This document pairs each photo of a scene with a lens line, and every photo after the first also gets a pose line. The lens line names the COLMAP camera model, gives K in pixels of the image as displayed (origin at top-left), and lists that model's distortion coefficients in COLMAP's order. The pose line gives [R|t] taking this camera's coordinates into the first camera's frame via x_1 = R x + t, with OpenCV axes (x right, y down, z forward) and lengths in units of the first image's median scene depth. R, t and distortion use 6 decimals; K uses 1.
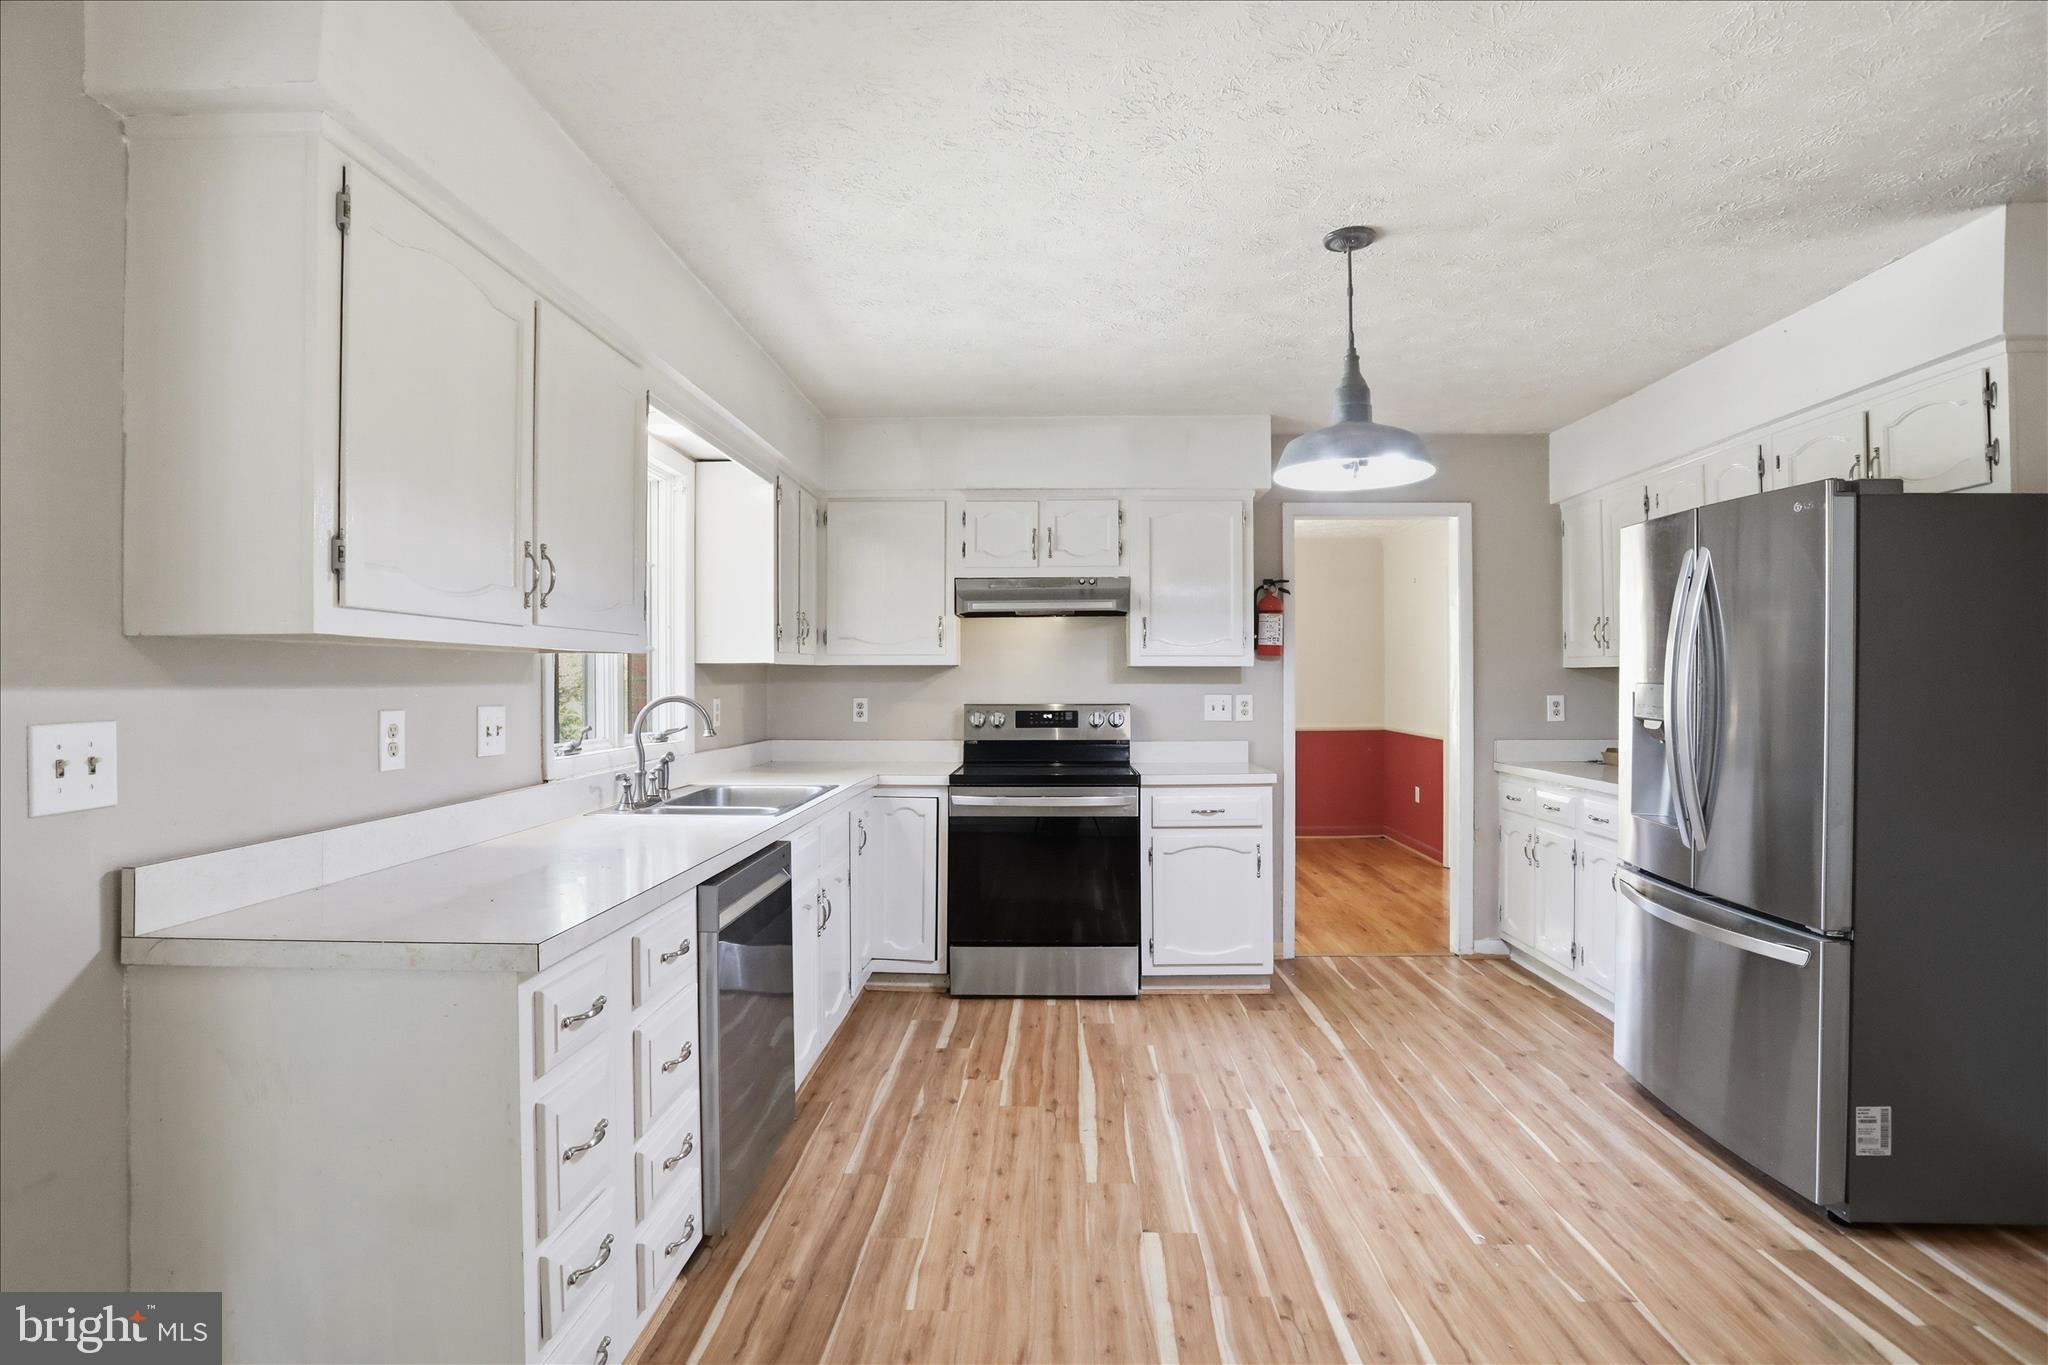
lens RADIAL K [[1039.5, 0, 1021.1], [0, 1039.5, 675.6], [0, 0, 1]] dist [-0.081746, 0.043083]
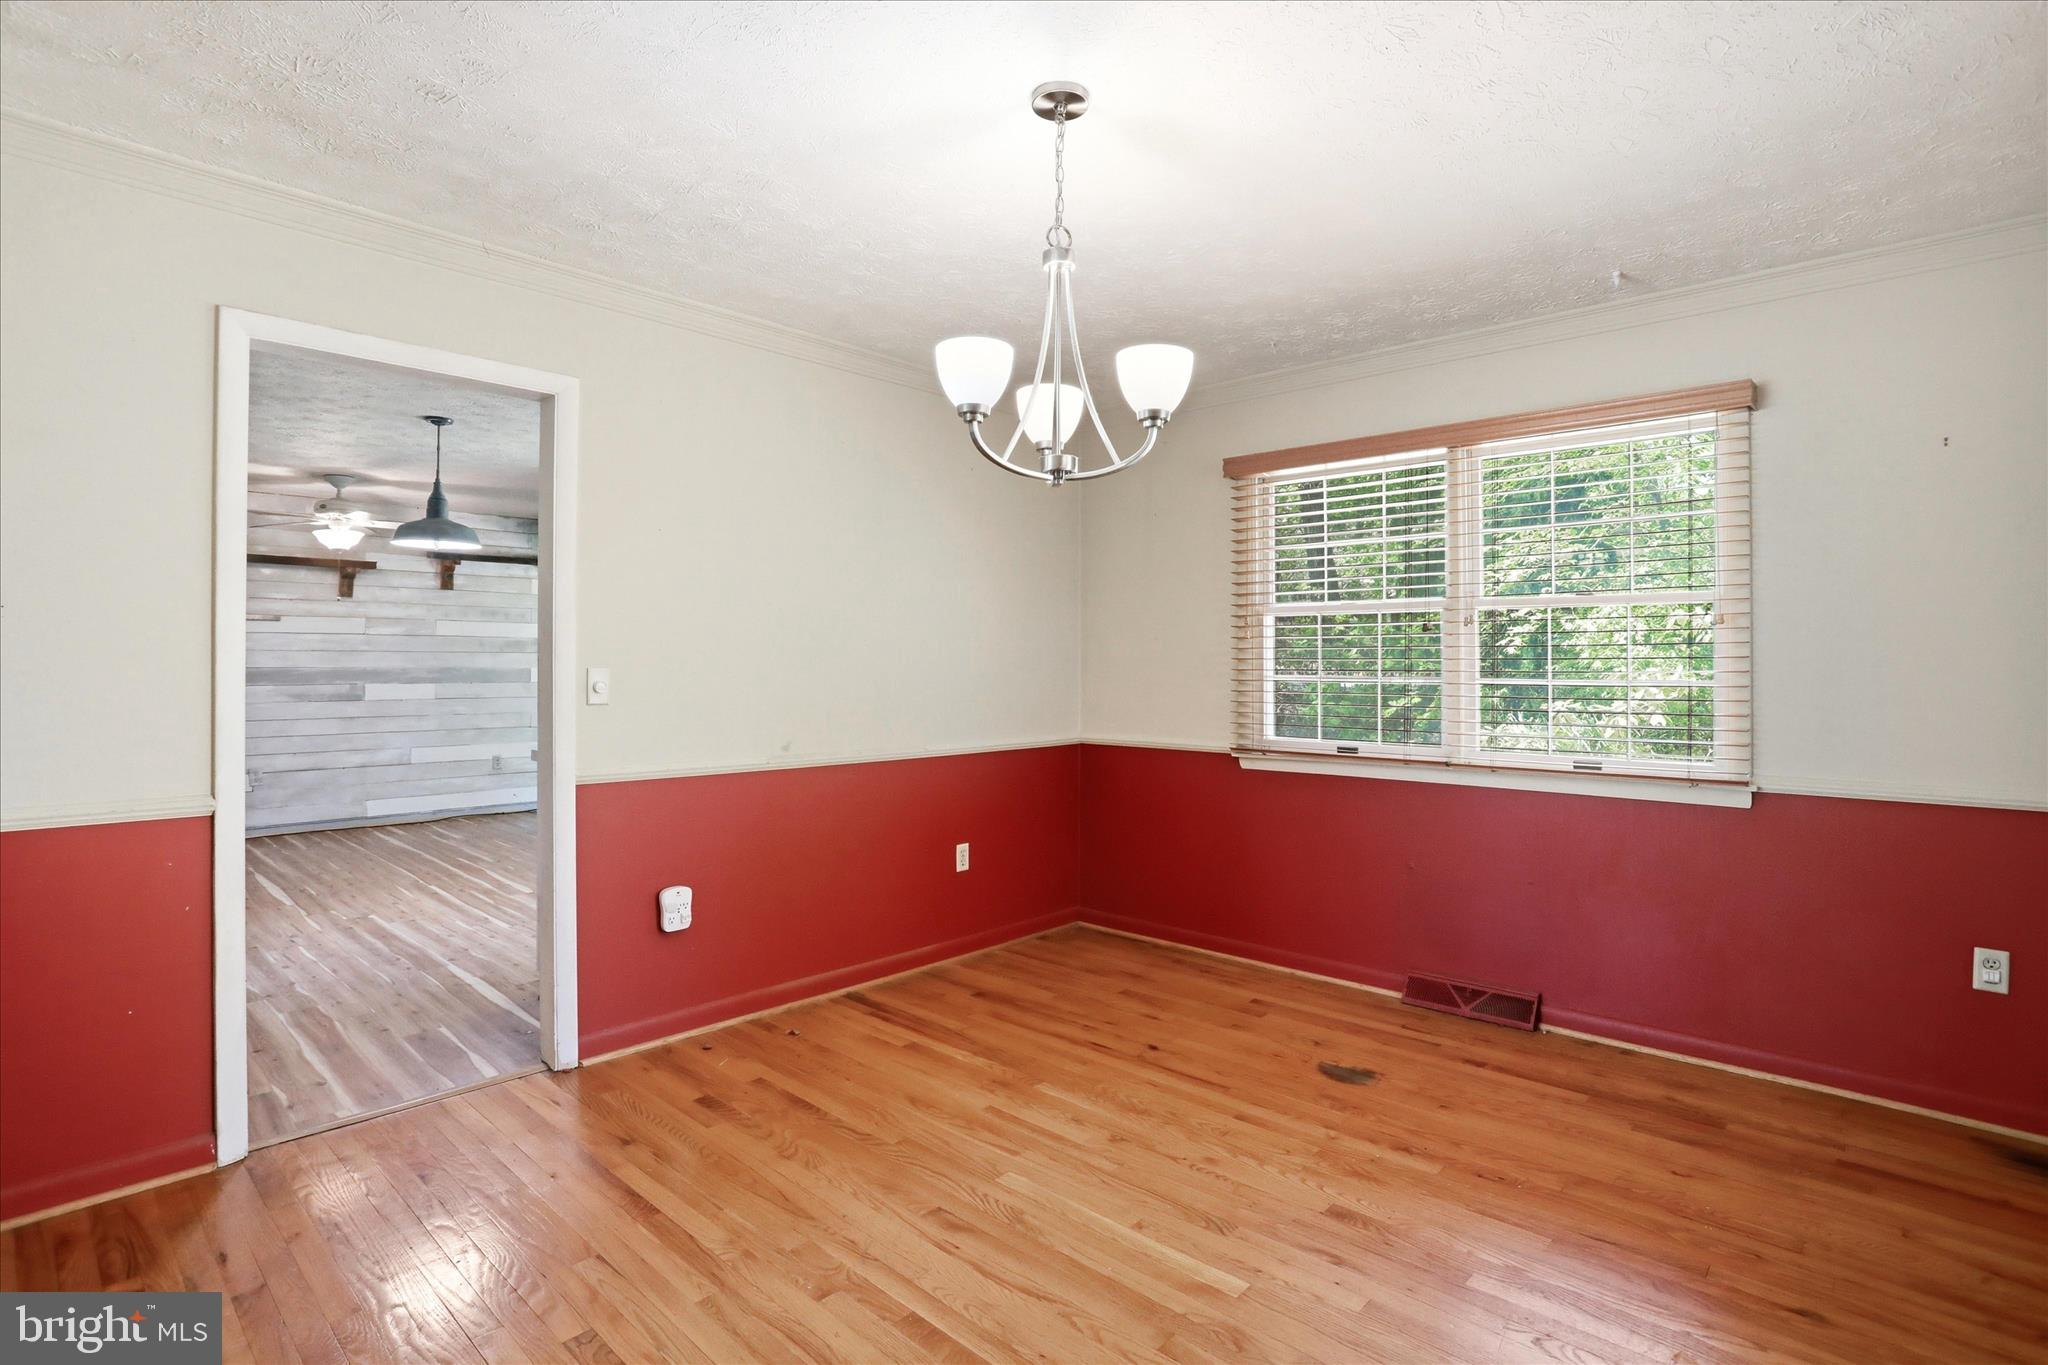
lens RADIAL K [[1009.8, 0, 1024.3], [0, 1009.8, 671.1], [0, 0, 1]] dist [-0.081946, 0.041052]
pose [[-0.655589, 0.001180, -0.755117, 0.848927], [-0.001290, 0.999996, 0.002682, 0.030529], [0.755117, 0.002732, -0.655584, 2.594395]]
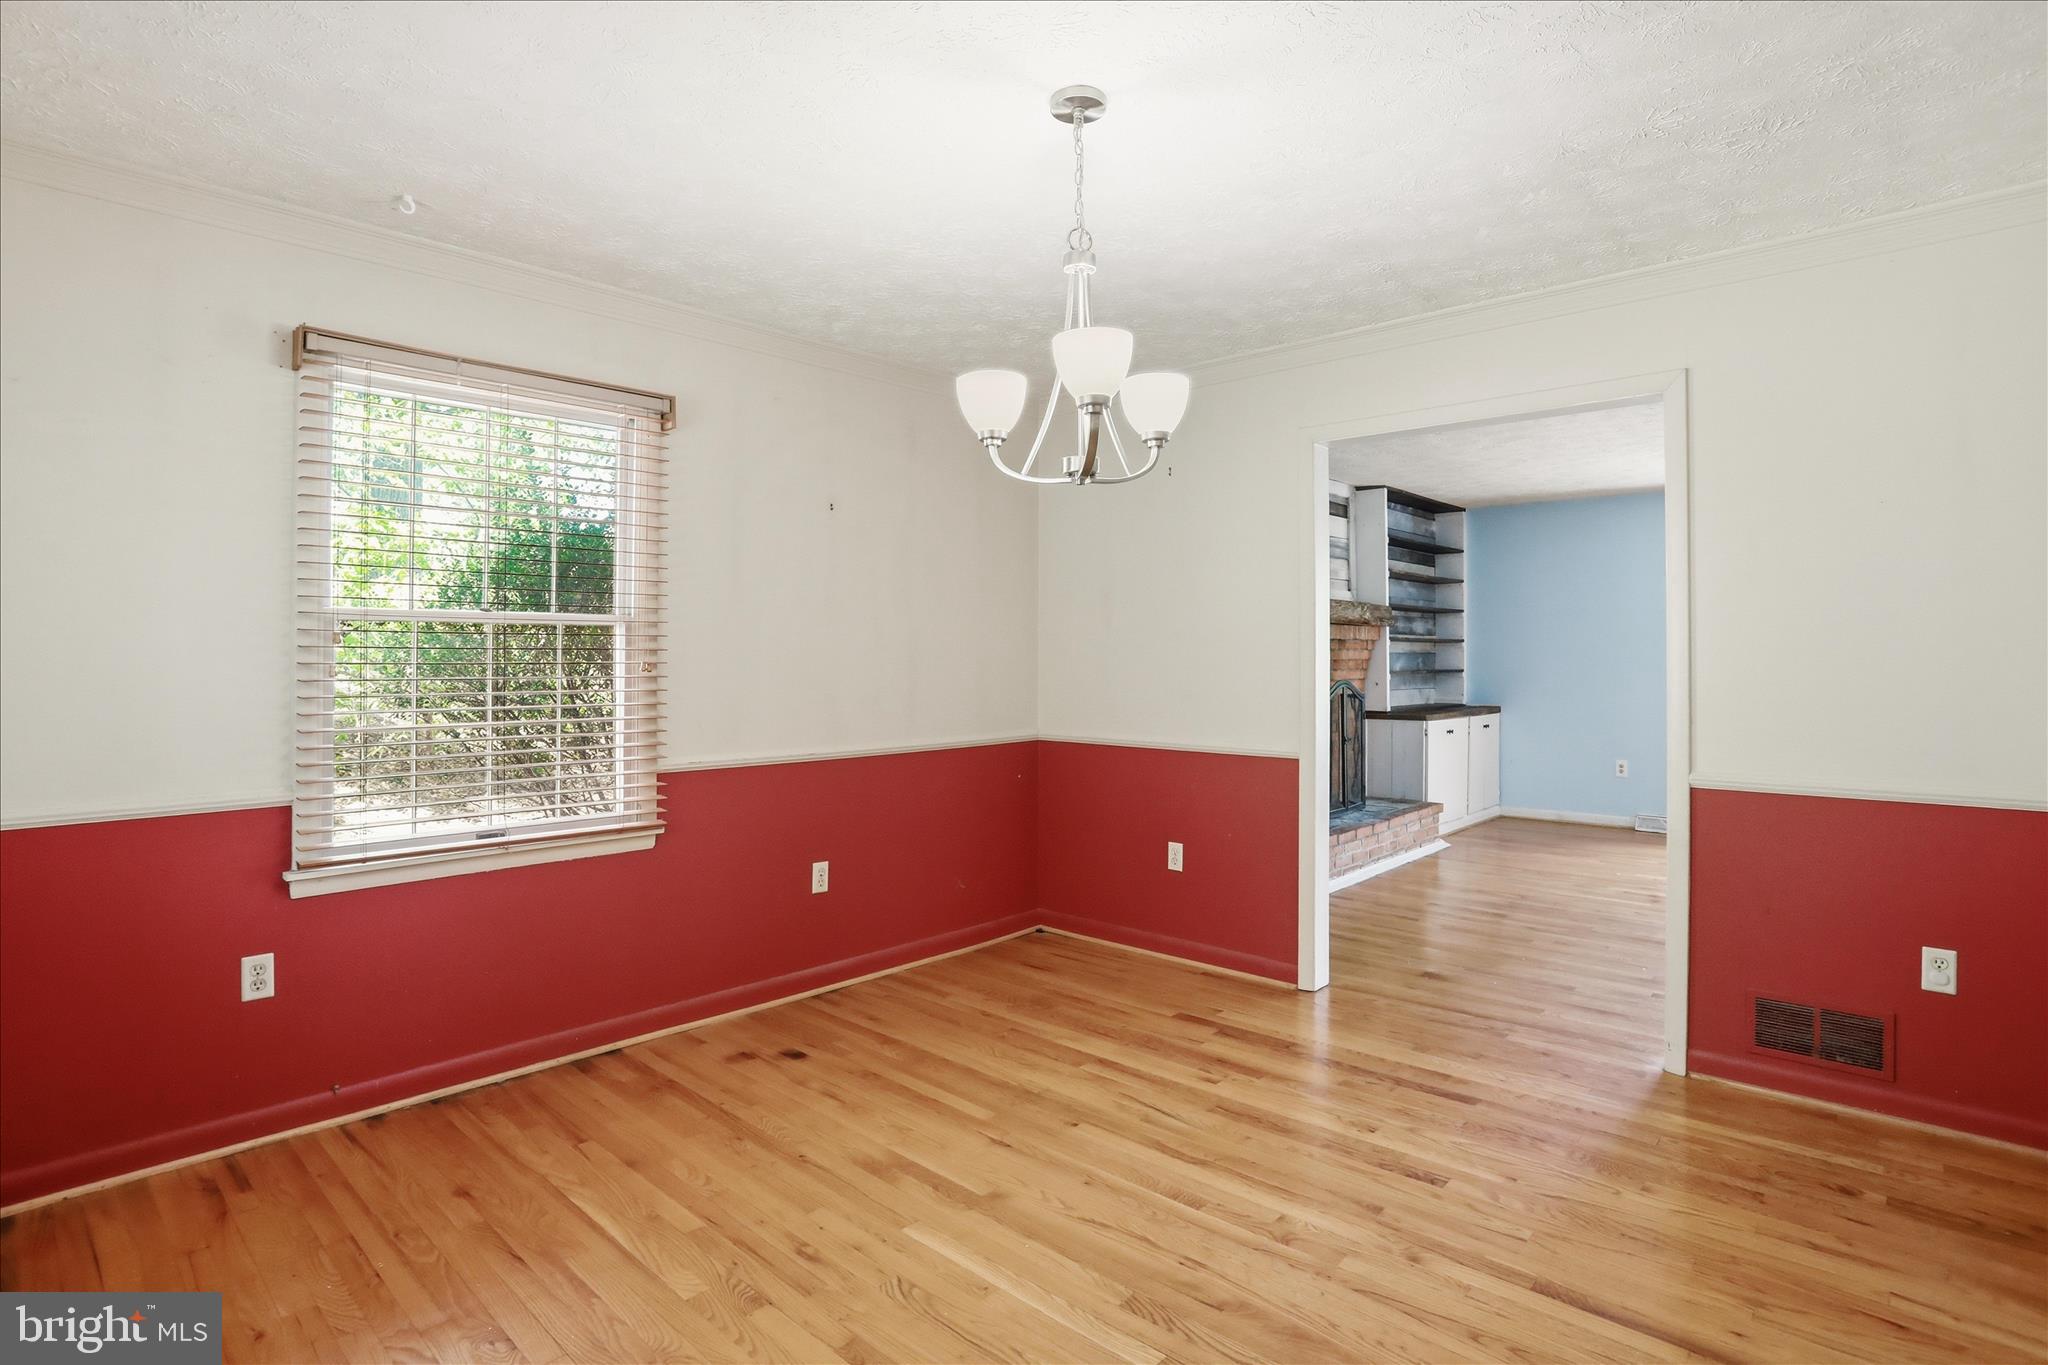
lens RADIAL K [[1012.6, 0, 1031.2], [0, 1012.6, 649.1], [0, 0, 1]] dist [-0.072507, 0.030057]
pose [[0.657019, 0.010033, 0.753807, -0.199167], [-0.002298, 0.999933, -0.011305, 0.025938], [-0.753871, 0.005695, 0.656998, 1.755707]]
